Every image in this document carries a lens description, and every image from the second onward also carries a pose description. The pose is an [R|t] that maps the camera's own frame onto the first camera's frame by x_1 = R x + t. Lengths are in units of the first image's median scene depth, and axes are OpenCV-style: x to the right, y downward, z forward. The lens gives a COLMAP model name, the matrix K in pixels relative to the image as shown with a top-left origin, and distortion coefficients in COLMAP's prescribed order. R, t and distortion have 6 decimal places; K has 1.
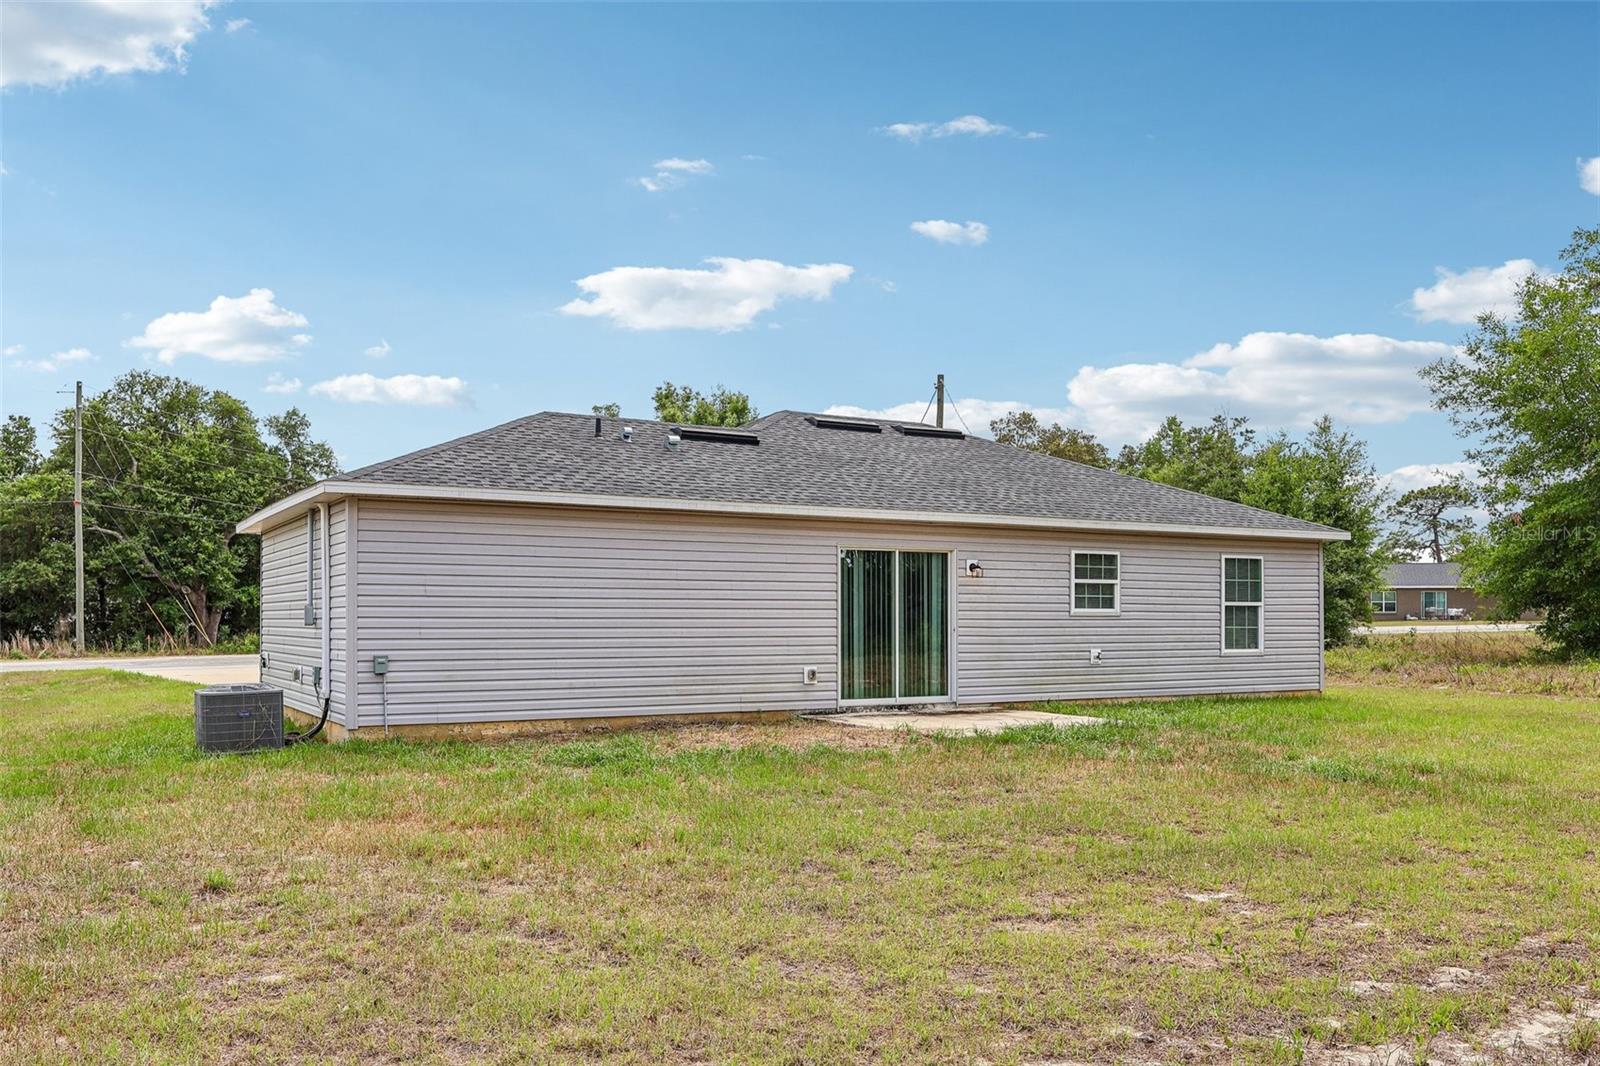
lens RADIAL K [[1289.0, 0, 800.0], [0, 1289.0, 533.0], [0, 0, 1]] dist [0.000018, -0.000365]
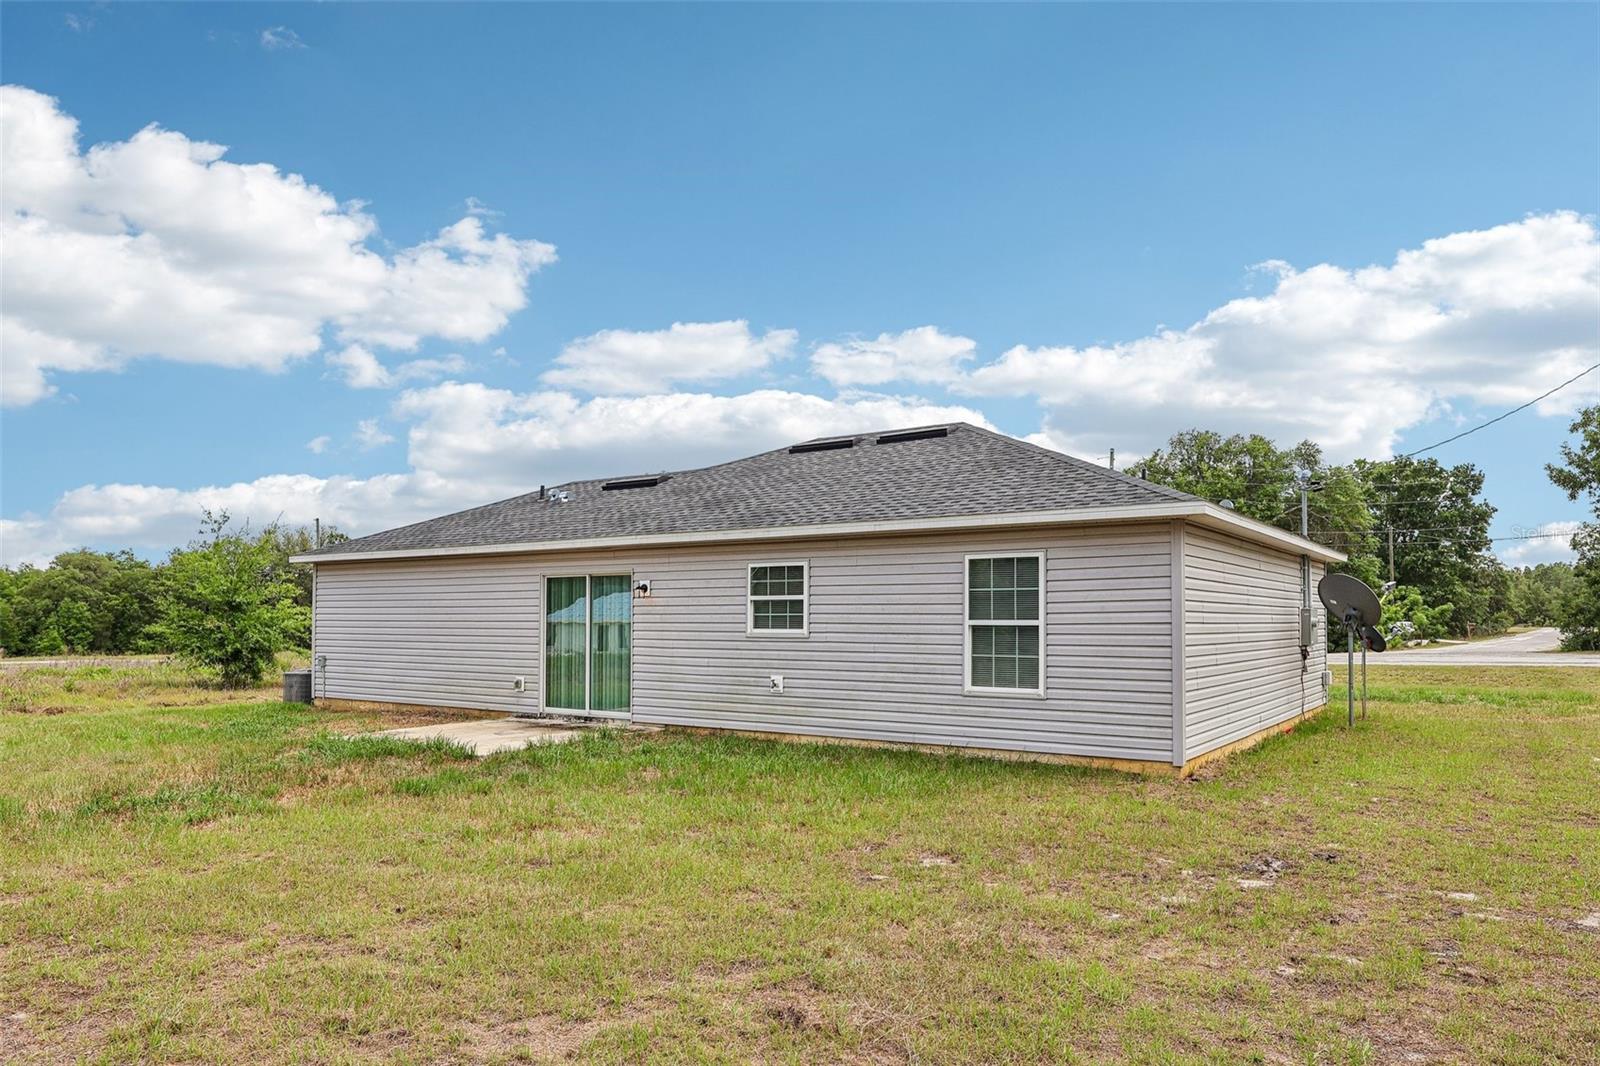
lens RADIAL K [[1042.3, 0, 800.0], [0, 1042.3, 533.0], [0, 0, 1]] dist [0.036660, -0.000005]
pose [[0.424926, -0.074531, -0.902155, 0.876558], [0.059154, 0.996761, -0.054484, 0.033180], [0.903293, -0.030215, 0.427958, 0.711582]]
